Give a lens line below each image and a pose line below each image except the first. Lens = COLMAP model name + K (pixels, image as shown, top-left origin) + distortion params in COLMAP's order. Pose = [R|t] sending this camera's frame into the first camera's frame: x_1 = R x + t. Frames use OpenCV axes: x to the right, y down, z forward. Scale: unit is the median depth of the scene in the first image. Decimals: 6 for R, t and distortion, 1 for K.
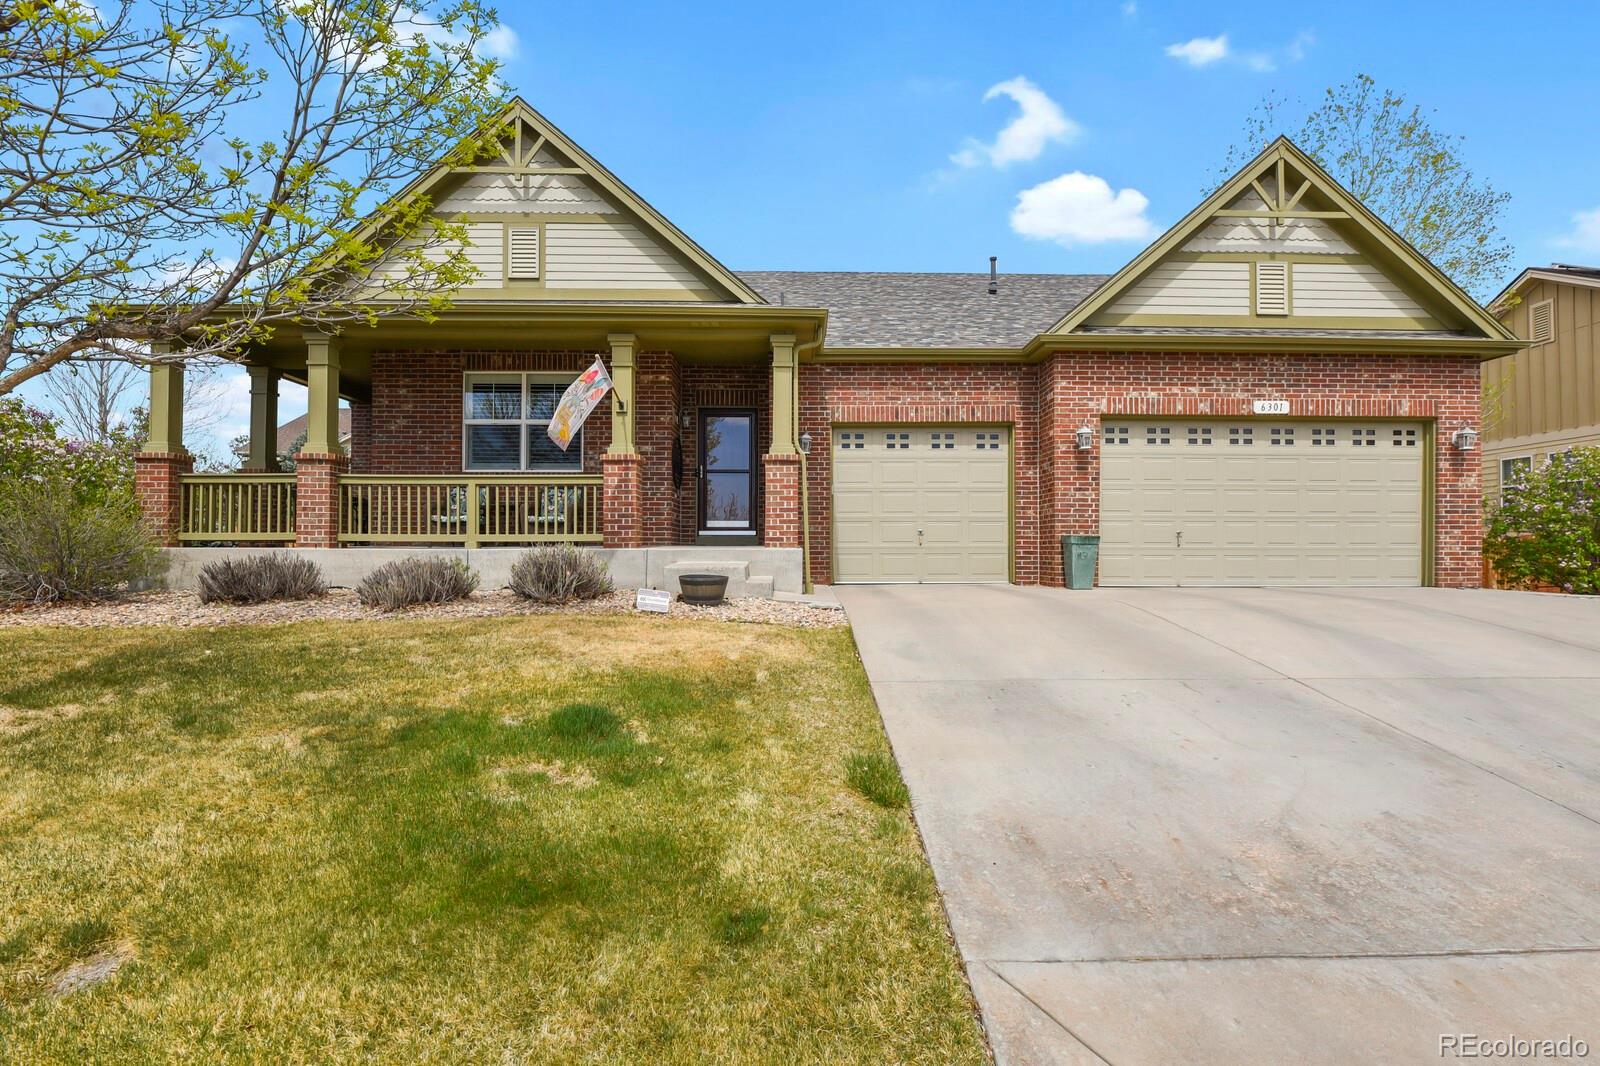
lens RADIAL K [[775.3, 0, 806.3], [0, 775.3, 536.5], [0, 0, 1]] dist [-0.004440, -0.004849]
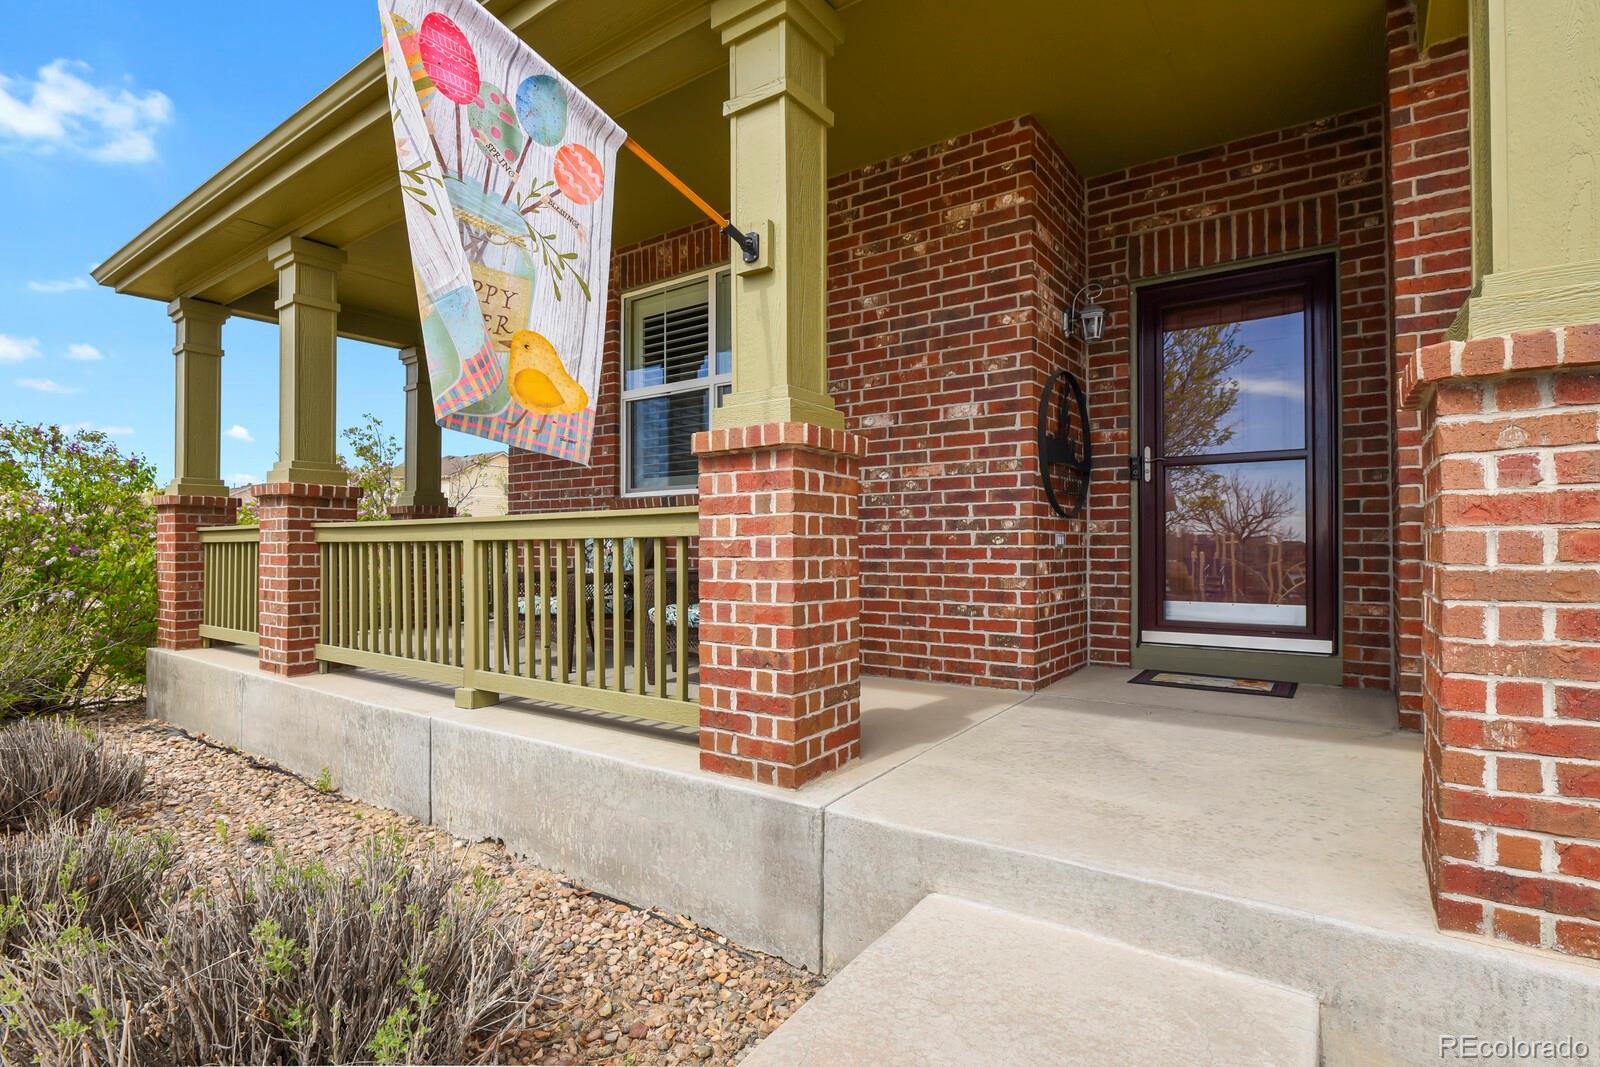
lens RADIAL K [[775.3, 0, 802.6], [0, 775.3, 542.1], [0, 0, 1]] dist [-0.004440, -0.004849]
pose [[0.801722, -0.006121, -0.597666, -0.055684], [0.015338, 0.999829, 0.010336, -0.060391], [0.597500, -0.017453, 0.801679, 0.696297]]
